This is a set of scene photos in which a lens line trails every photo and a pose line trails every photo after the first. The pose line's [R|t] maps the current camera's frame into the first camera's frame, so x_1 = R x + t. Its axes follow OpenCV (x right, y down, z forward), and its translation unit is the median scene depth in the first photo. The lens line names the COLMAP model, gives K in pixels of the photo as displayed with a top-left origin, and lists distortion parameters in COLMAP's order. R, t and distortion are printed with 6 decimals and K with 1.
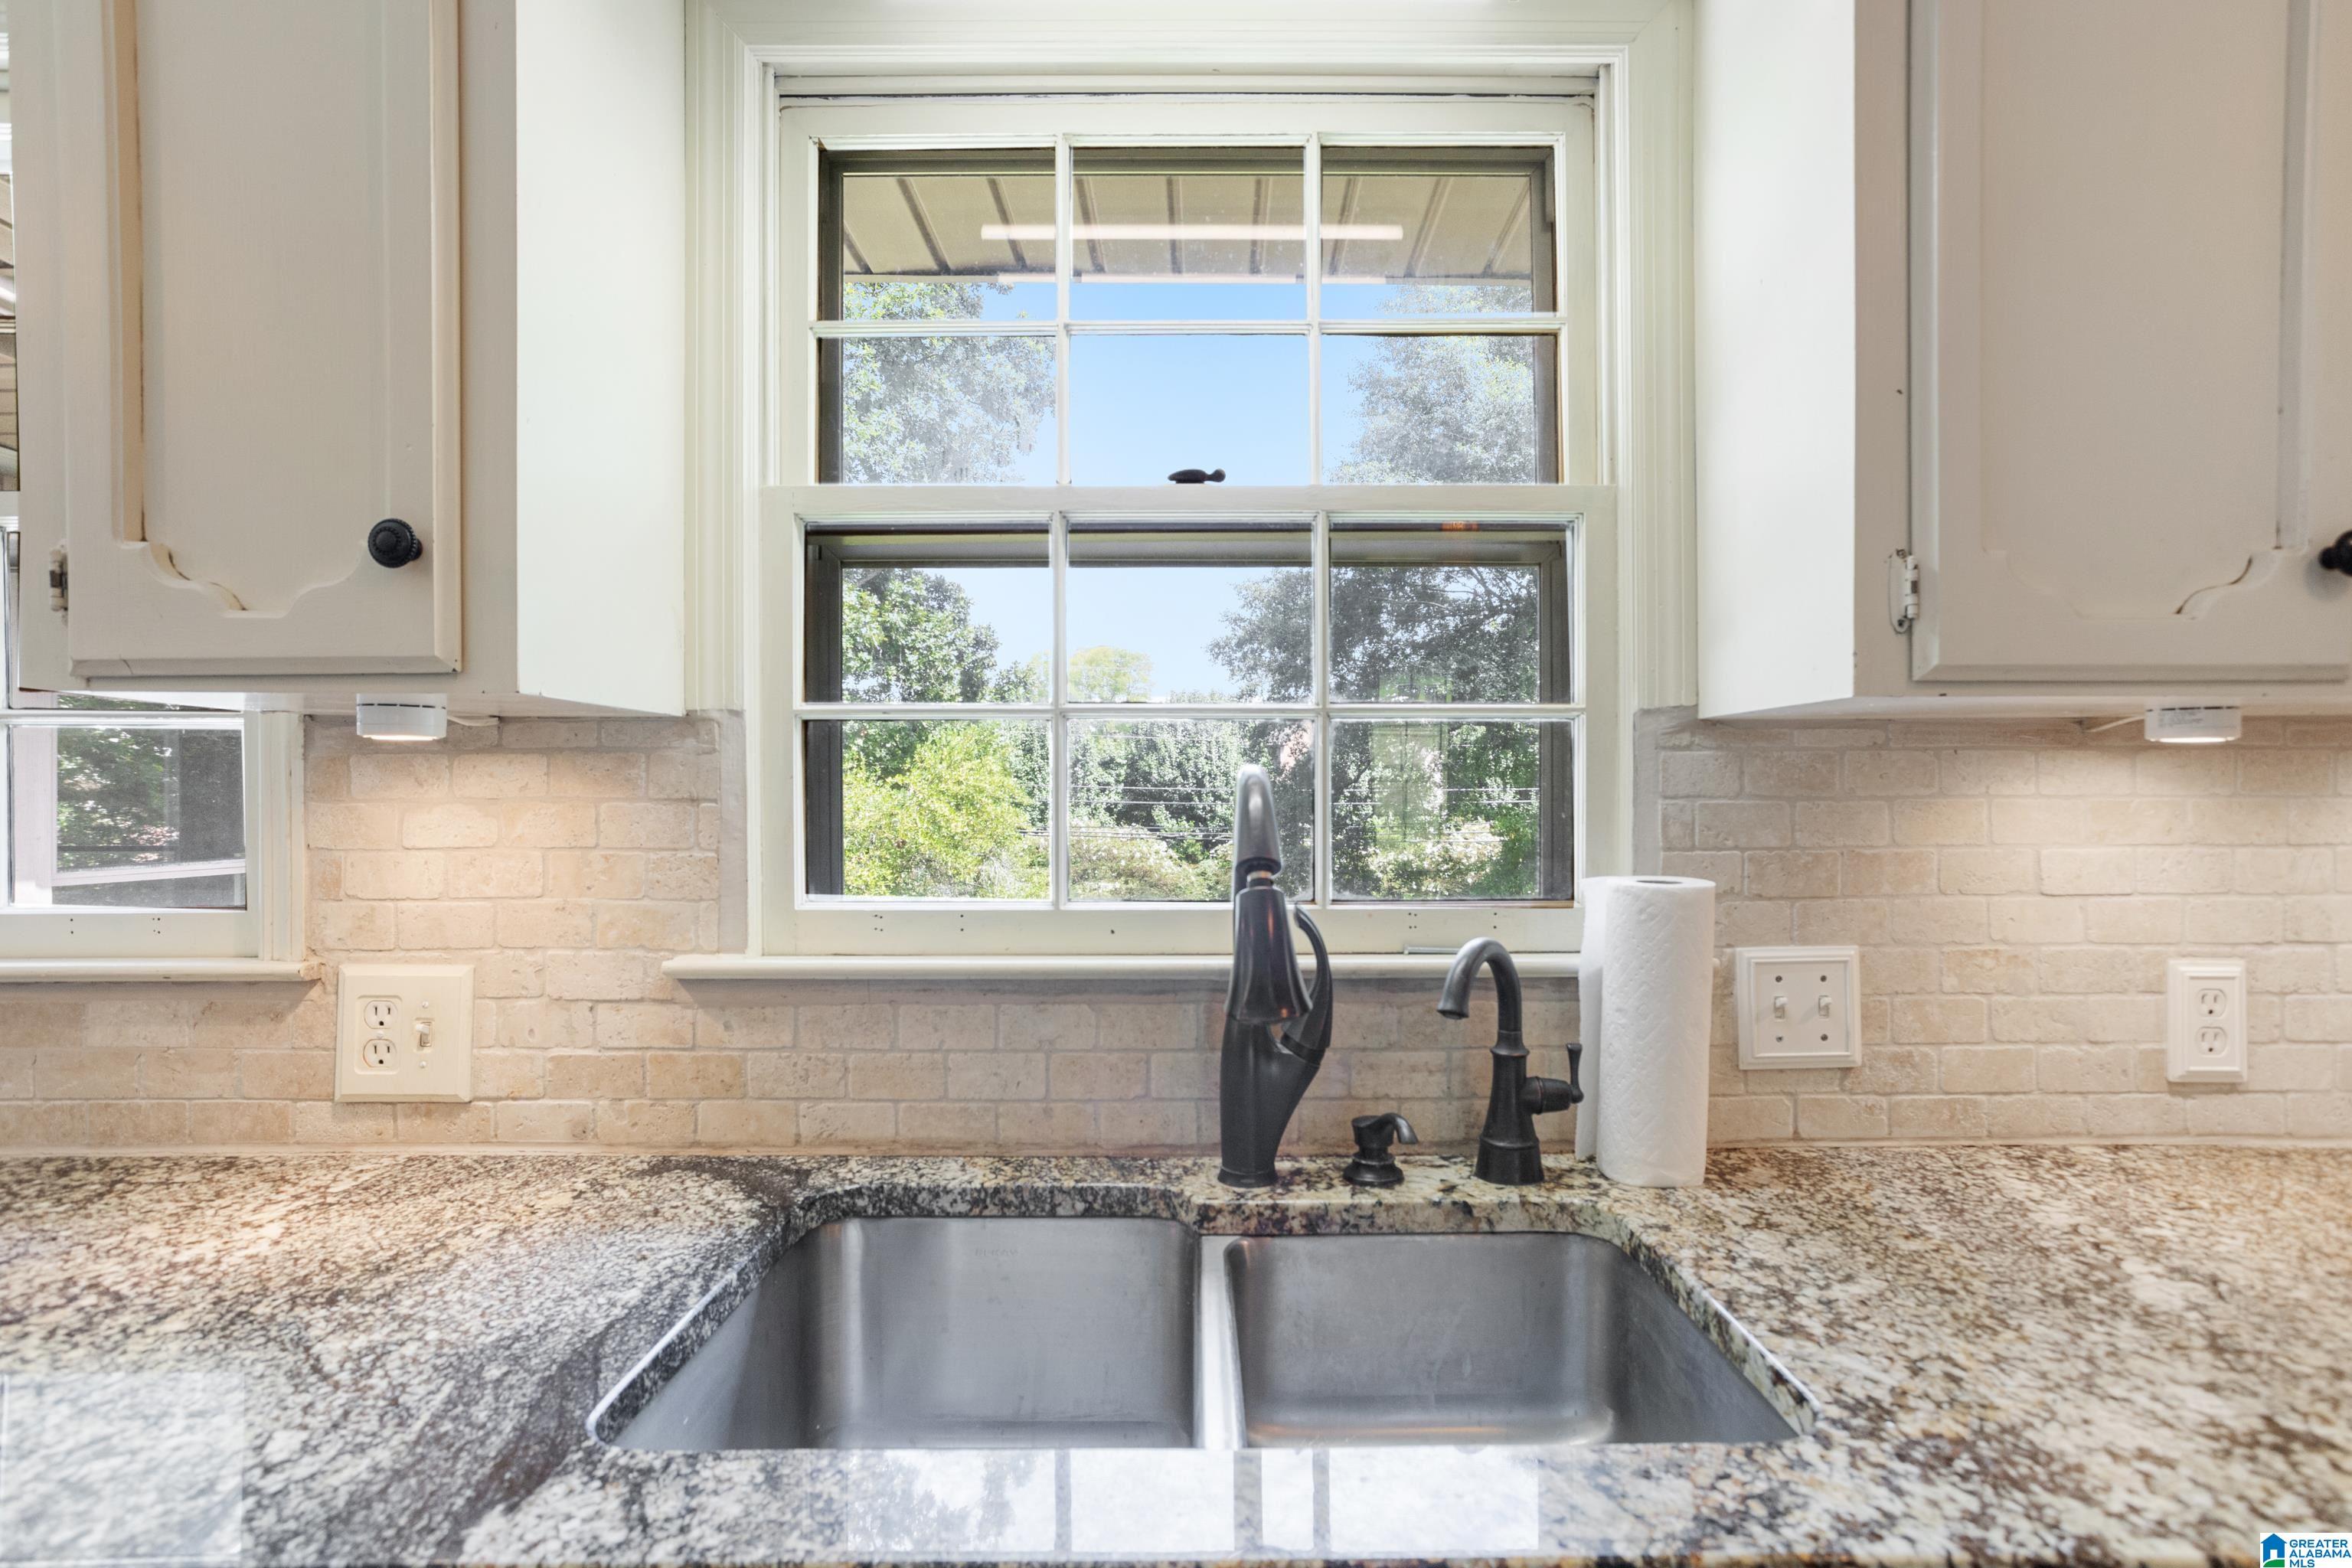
lens RADIAL K [[1153.1, 0, 1222.3], [0, 1153.1, 806.6], [0, 0, 1]] dist [-0.033396, 0.021413]
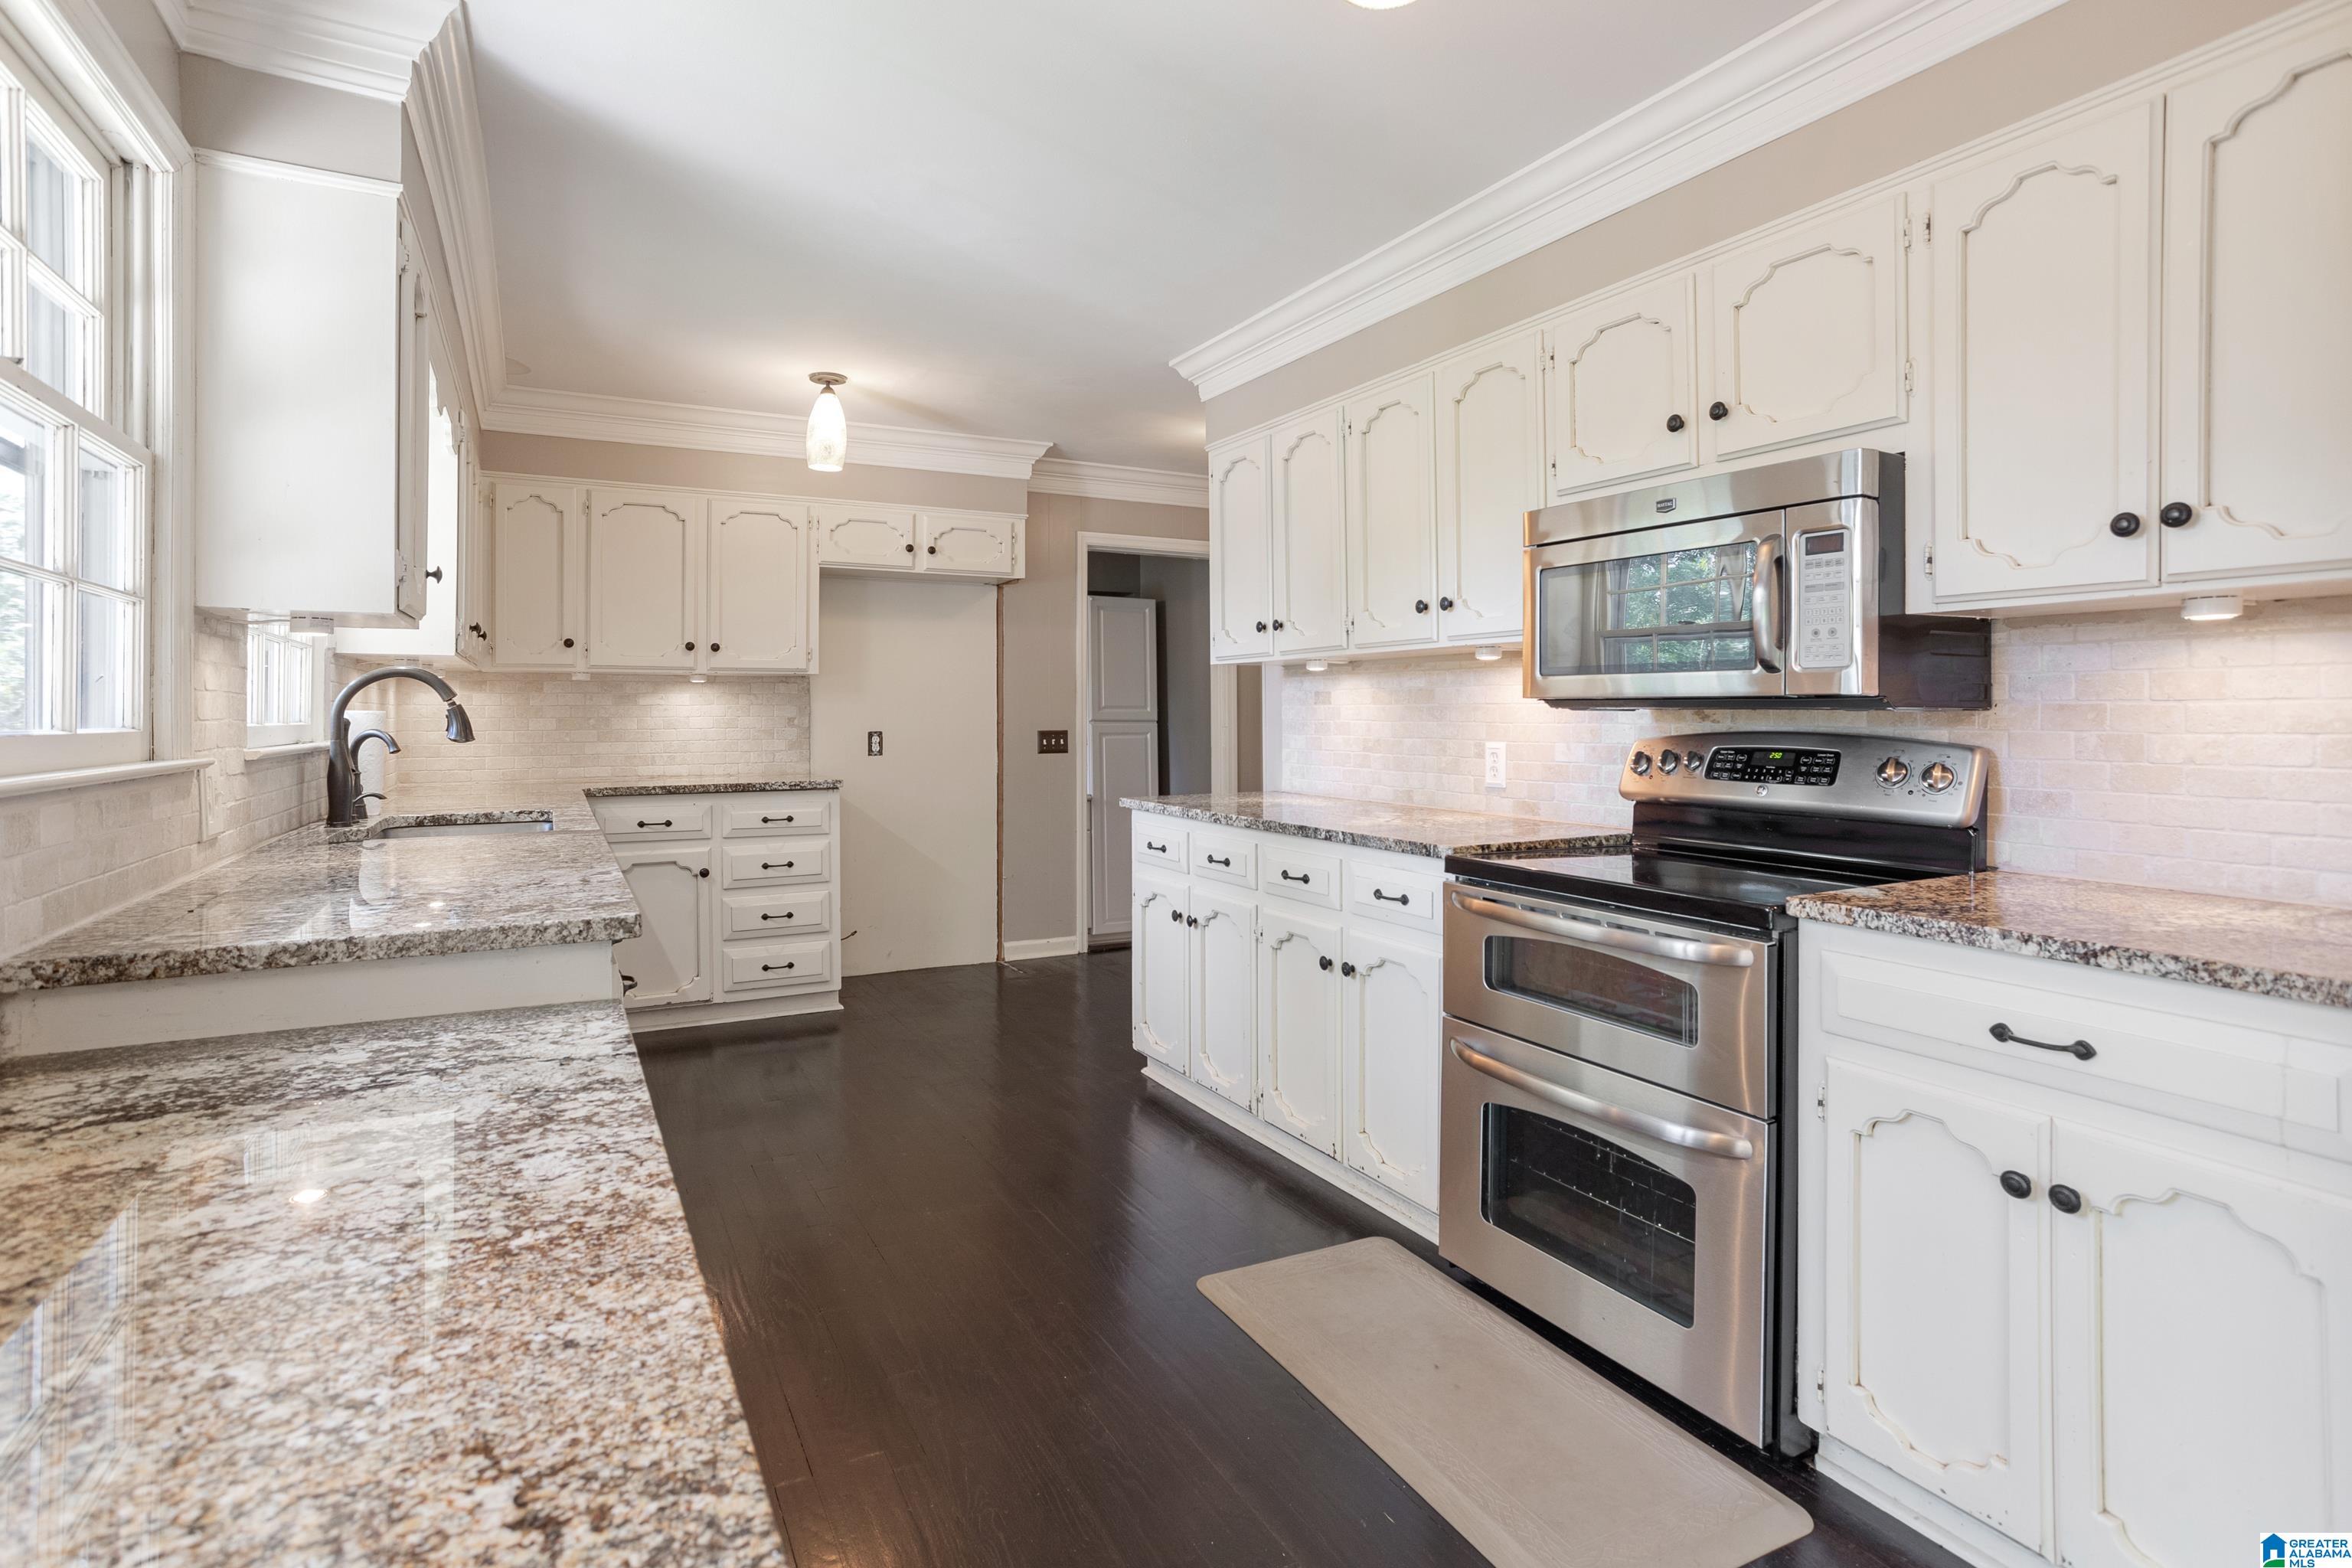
lens RADIAL K [[1153.1, 0, 1105.0], [0, 1153.1, 711.1], [0, 0, 1]] dist [-0.033396, 0.021413]
pose [[-0.431166, 0.004746, 0.902260, -2.823096], [0.012600, 0.999920, 0.000761, 0.084643], [-0.902185, 0.011696, -0.431192, 0.527435]]
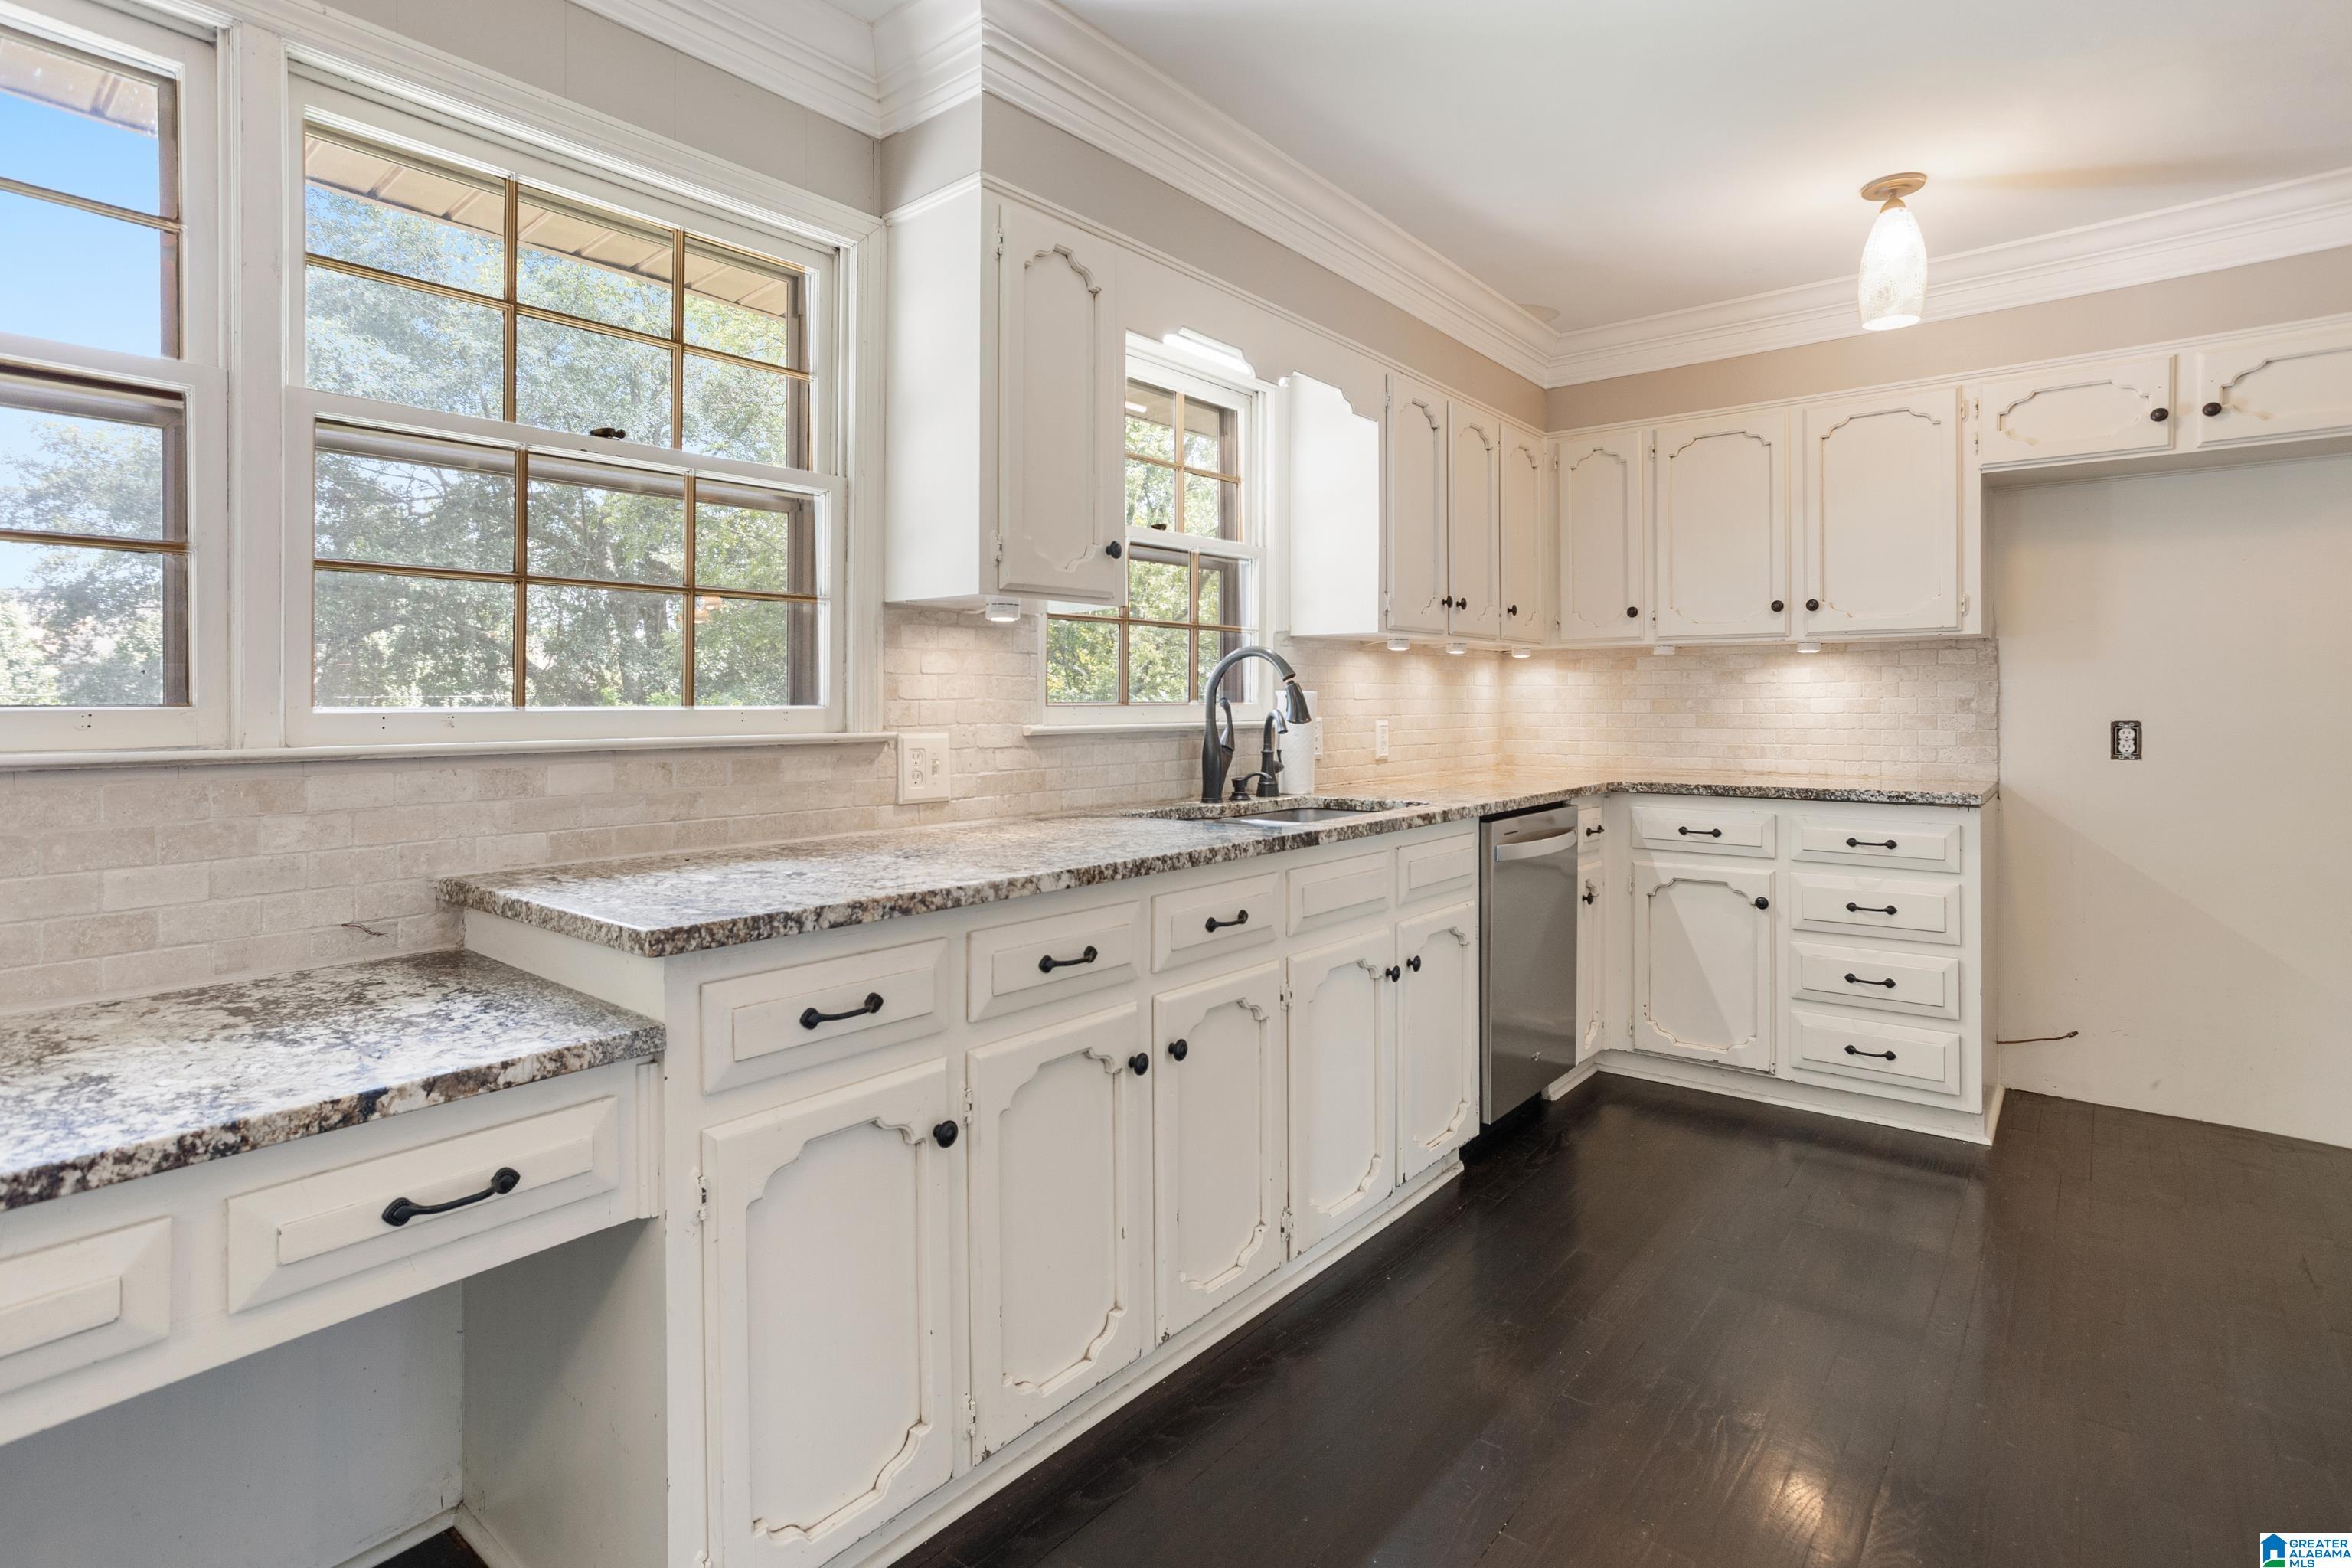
lens RADIAL K [[1153.1, 0, 1190.0], [0, 1153.1, 707.3], [0, 0, 1]] dist [-0.033396, 0.021413]
pose [[0.632912, -0.004159, 0.774213, -1.966461], [0.011824, 0.999921, -0.004295, 0.109191], [-0.774134, 0.011873, 0.632911, -0.612705]]
